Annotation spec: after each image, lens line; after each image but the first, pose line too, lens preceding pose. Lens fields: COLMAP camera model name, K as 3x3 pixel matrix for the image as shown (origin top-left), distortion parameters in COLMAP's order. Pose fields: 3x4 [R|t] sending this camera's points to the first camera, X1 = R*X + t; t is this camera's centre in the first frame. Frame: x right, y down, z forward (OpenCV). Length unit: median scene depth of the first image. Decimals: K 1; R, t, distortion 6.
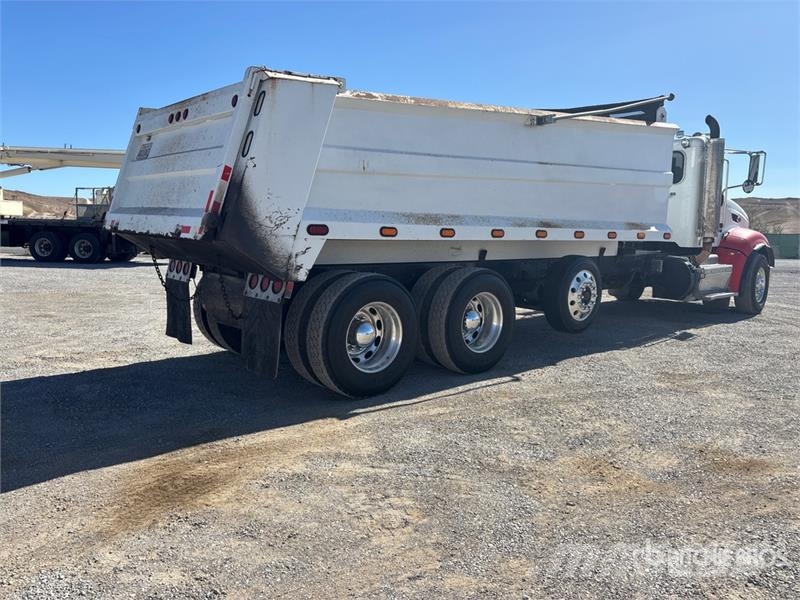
lens RADIAL K [[612.4, 0, 400.0], [0, 612.4, 300.0], [0, 0, 1]] dist [0.054863, -0.077354]
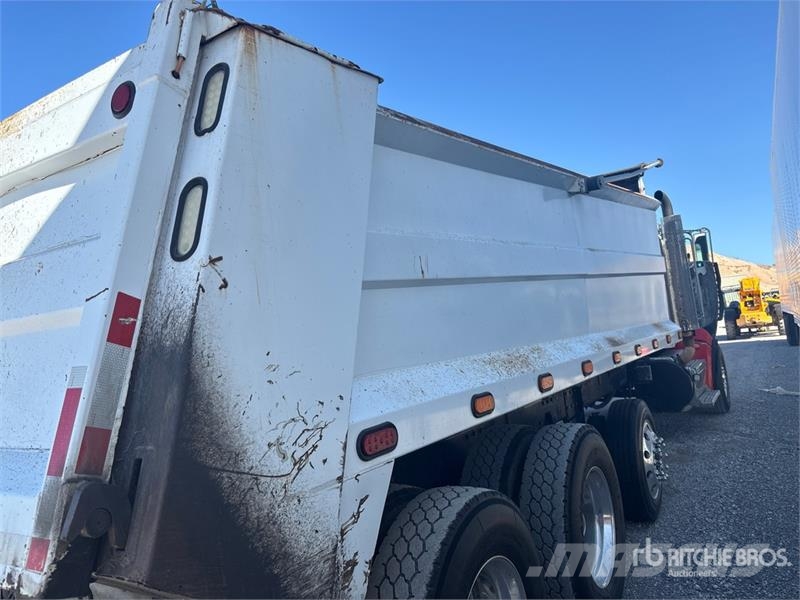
lens RADIAL K [[612.4, 0, 400.0], [0, 612.4, 300.0], [0, 0, 1]] dist [0.054863, -0.077354]
pose [[0.943973, -0.103688, 0.313312, -0.195313], [0.160024, 0.974098, -0.159767, -0.116554], [-0.288630, 0.200953, 0.936115, 0.543558]]
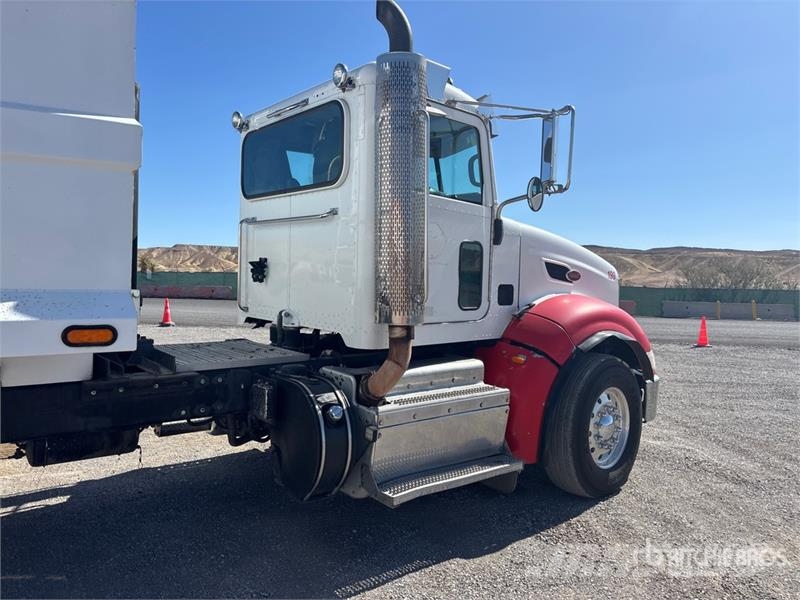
lens RADIAL K [[612.4, 0, 400.0], [0, 612.4, 300.0], [0, 0, 1]] dist [0.054863, -0.077354]
pose [[0.997779, 0.003108, -0.066536, 0.914307], [-0.008987, 0.996058, -0.088246, -0.145213], [0.066000, 0.088648, 0.993874, 1.100578]]
